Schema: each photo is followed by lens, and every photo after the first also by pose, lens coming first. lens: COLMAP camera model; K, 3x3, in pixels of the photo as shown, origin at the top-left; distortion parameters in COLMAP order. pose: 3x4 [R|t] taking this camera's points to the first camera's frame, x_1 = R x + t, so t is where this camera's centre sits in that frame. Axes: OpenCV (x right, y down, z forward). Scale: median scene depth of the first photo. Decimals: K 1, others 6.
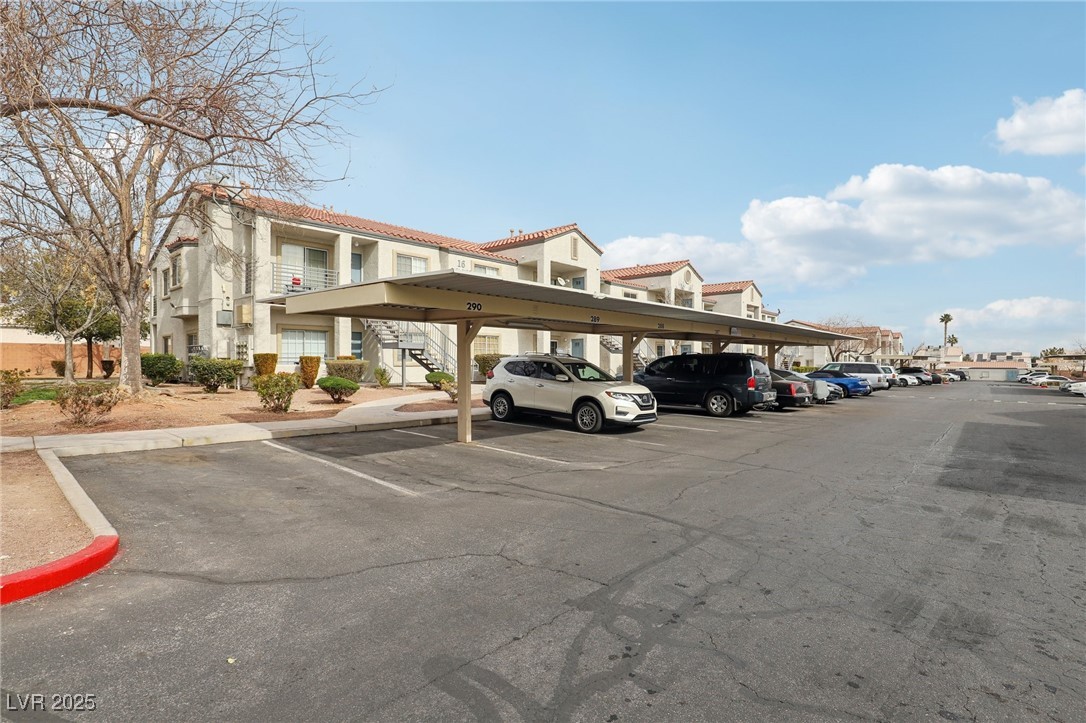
lens RADIAL K [[530.1, 0, 542.3], [0, 530.1, 368.0], [0, 0, 1]] dist [-0.019681, -0.000412]
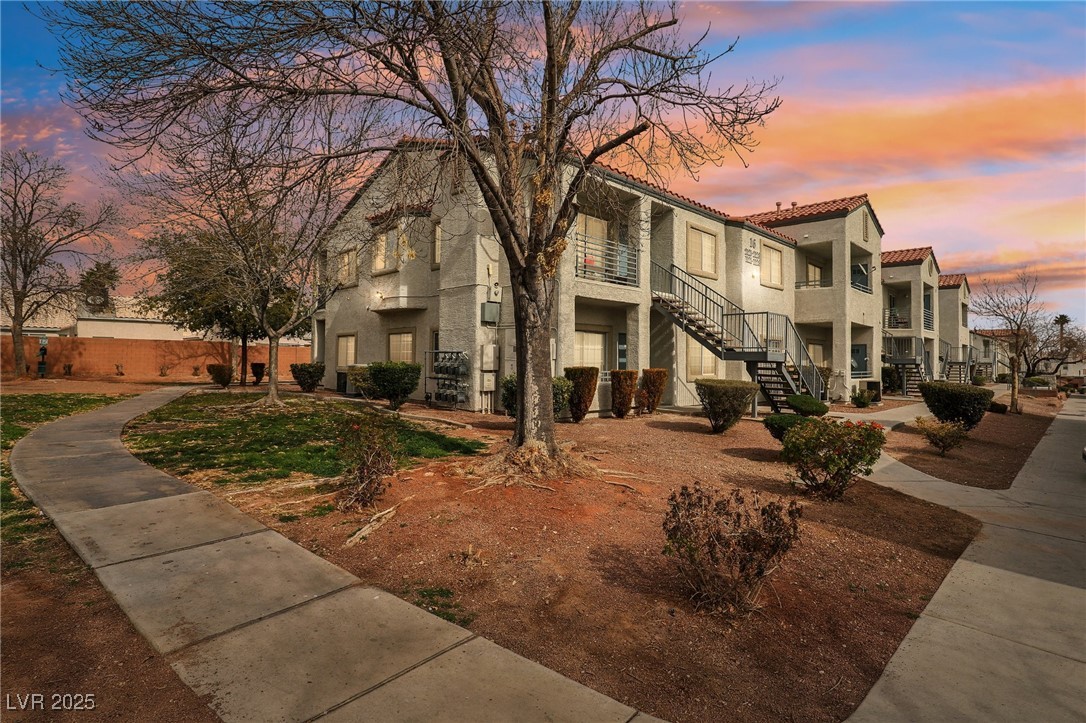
lens RADIAL K [[530.1, 0, 544.1], [0, 530.1, 351.7], [0, 0, 1]] dist [-0.019681, -0.000412]
pose [[0.997616, 0.013549, -0.067665, -0.434253], [-0.015266, 0.999573, -0.024912, -0.024132], [0.067299, 0.025886, 0.997397, 0.273000]]
